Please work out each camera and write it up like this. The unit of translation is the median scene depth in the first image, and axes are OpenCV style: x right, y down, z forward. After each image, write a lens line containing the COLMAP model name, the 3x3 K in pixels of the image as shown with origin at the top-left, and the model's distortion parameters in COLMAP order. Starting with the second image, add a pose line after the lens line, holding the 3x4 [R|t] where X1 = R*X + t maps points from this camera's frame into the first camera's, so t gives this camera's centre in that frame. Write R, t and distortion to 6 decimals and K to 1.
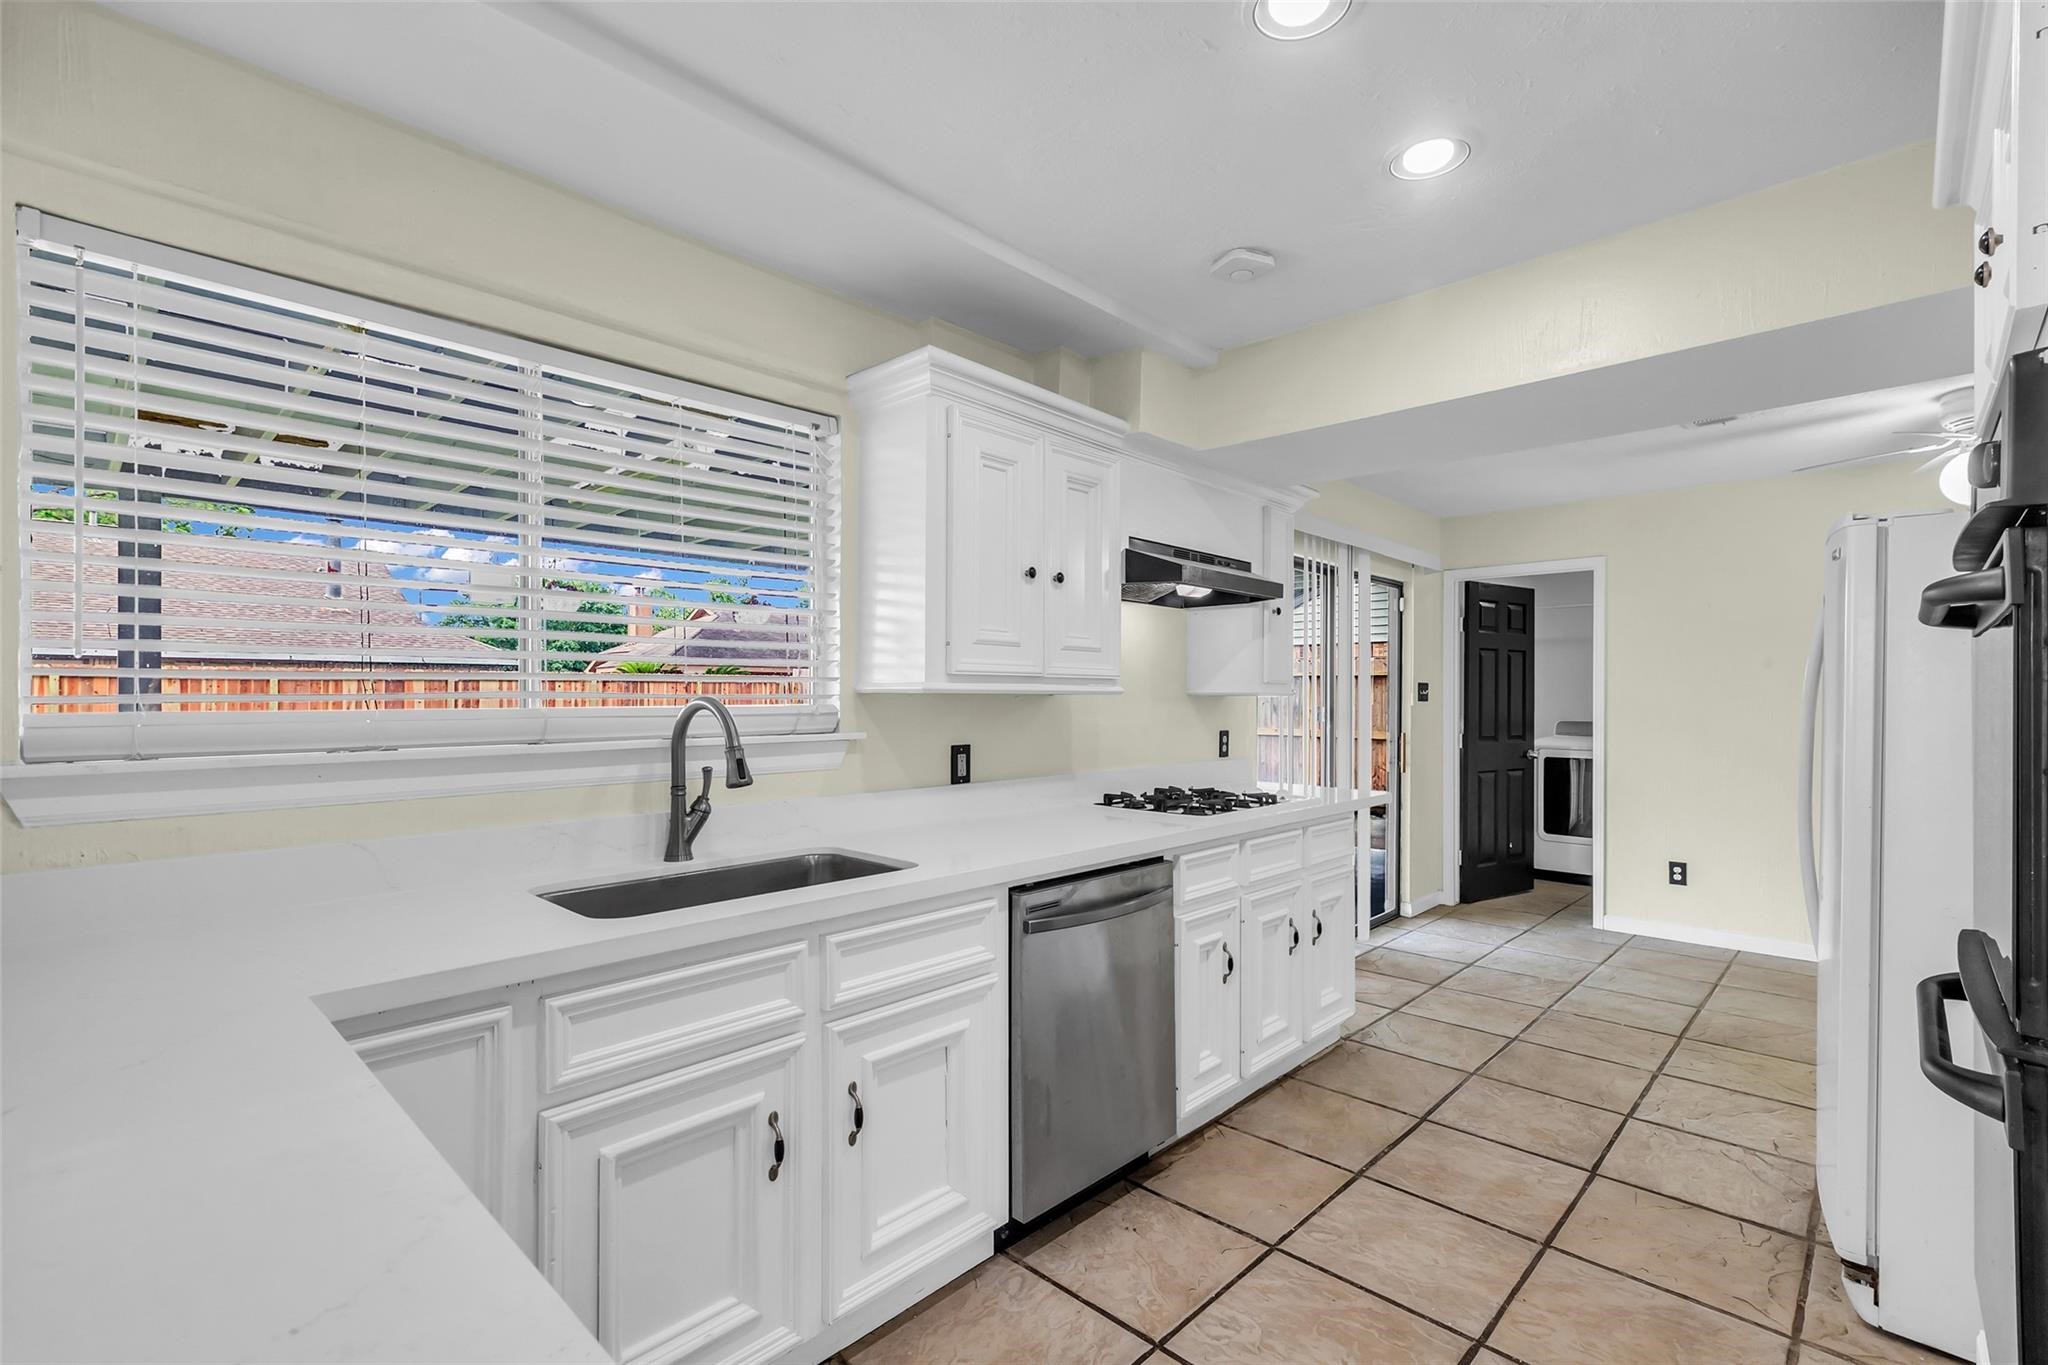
lens RADIAL K [[925.8, 0, 1051.9], [0, 925.8, 691.9], [0, 0, 1]] dist [0.003280, 0.000862]
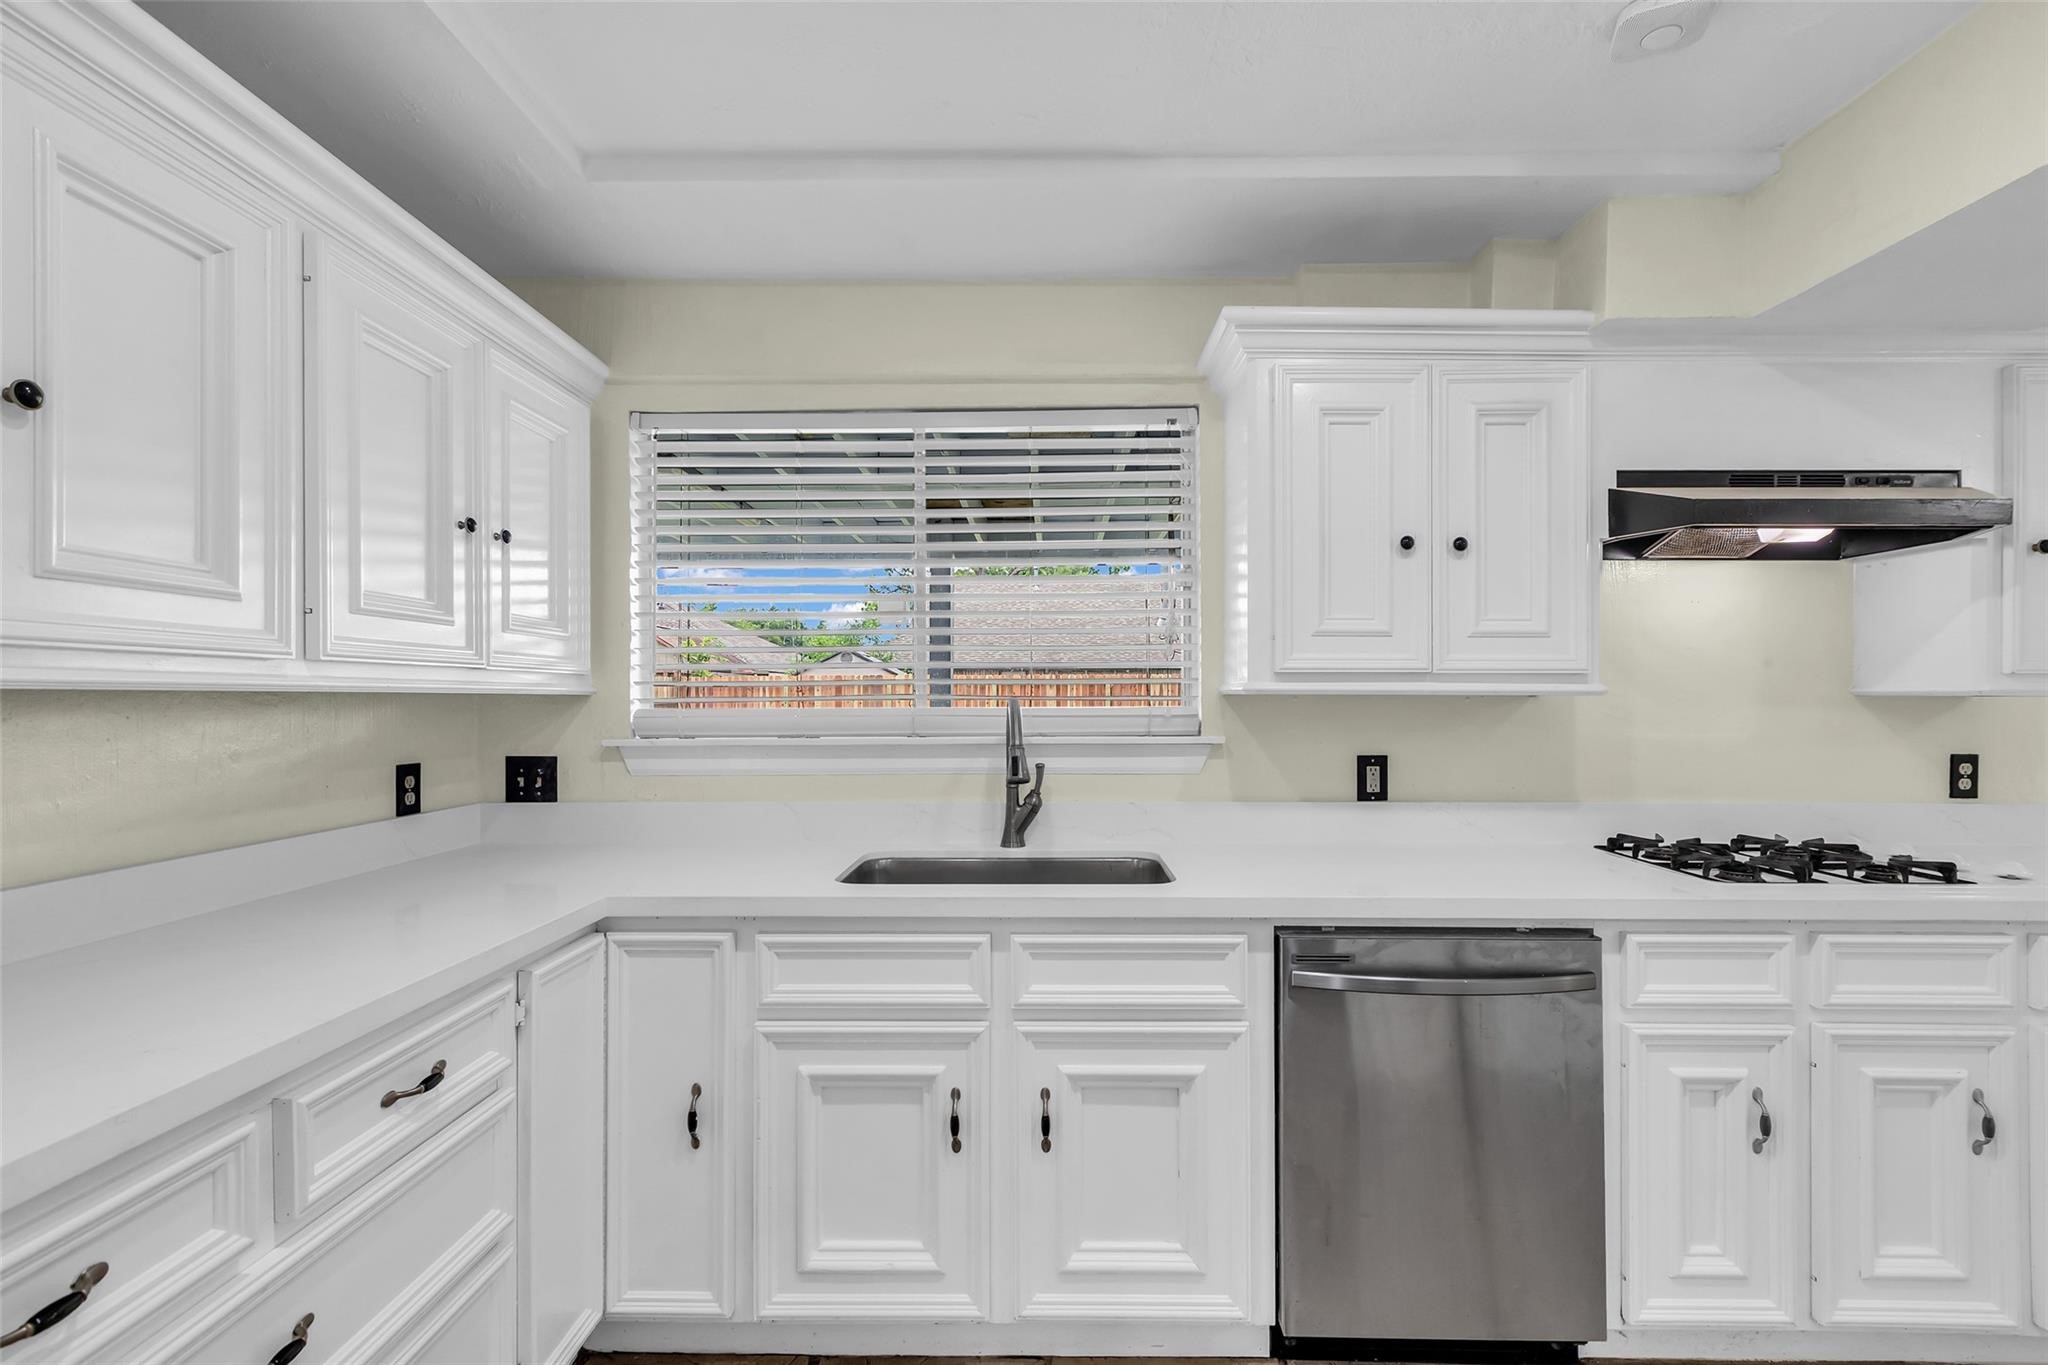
lens RADIAL K [[925.8, 0, 1039.3], [0, 925.8, 691.5], [0, 0, 1]] dist [0.003280, 0.000862]
pose [[0.667064, -0.005051, -0.744984, 0.367958], [0.004408, 0.999986, -0.002833, 0.000147], [0.744988, -0.001394, 0.667077, 0.236752]]
